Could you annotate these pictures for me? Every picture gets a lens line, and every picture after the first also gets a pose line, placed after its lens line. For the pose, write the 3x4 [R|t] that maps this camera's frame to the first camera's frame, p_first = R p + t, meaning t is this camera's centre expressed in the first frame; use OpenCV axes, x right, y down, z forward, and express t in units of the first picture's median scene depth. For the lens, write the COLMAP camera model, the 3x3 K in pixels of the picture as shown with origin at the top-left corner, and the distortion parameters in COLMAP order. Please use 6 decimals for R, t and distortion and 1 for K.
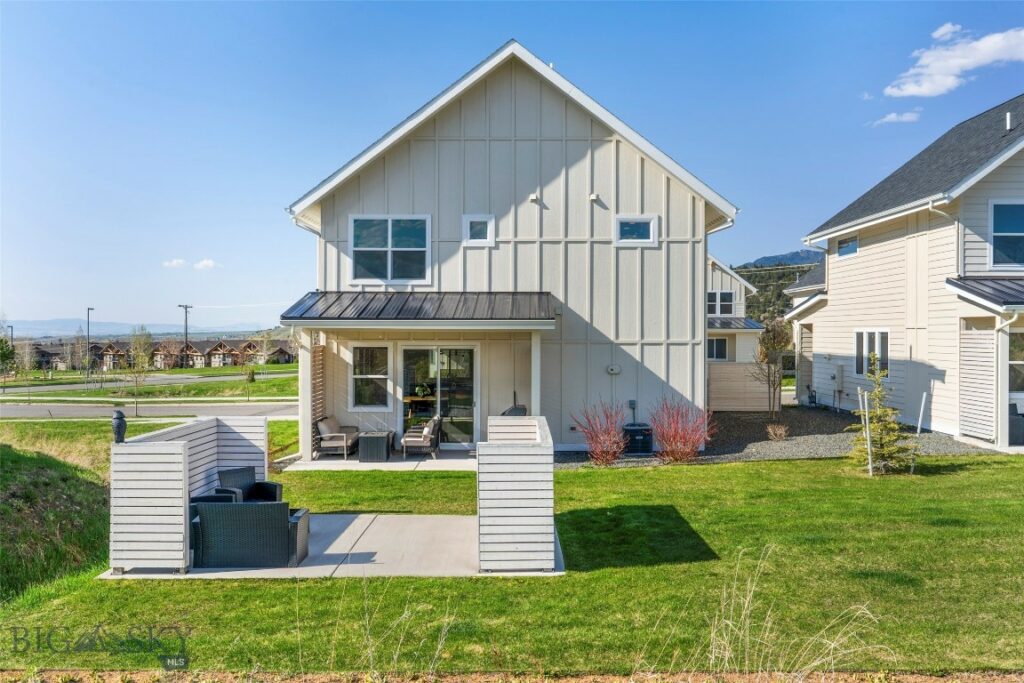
lens RADIAL K [[899.2, 0, 512.0], [0, 899.2, 341.5], [0, 0, 1]] dist [0.004174, 0.000103]
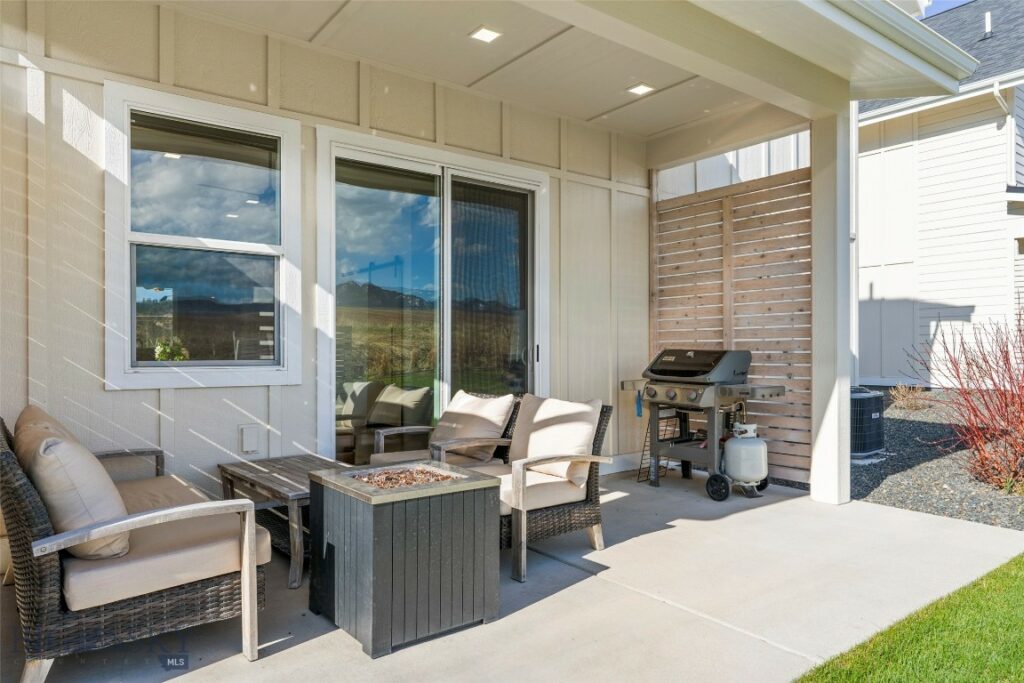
lens RADIAL K [[666.4, 0, 512.0], [0, 666.4, 341.5], [0, 0, 1]] dist [0.005344, 0.002382]
pose [[0.787059, 0.005822, 0.616850, -0.206774], [0.010365, 0.999689, -0.022662, 0.071784], [-0.616791, 0.024230, 0.786754, 0.809419]]
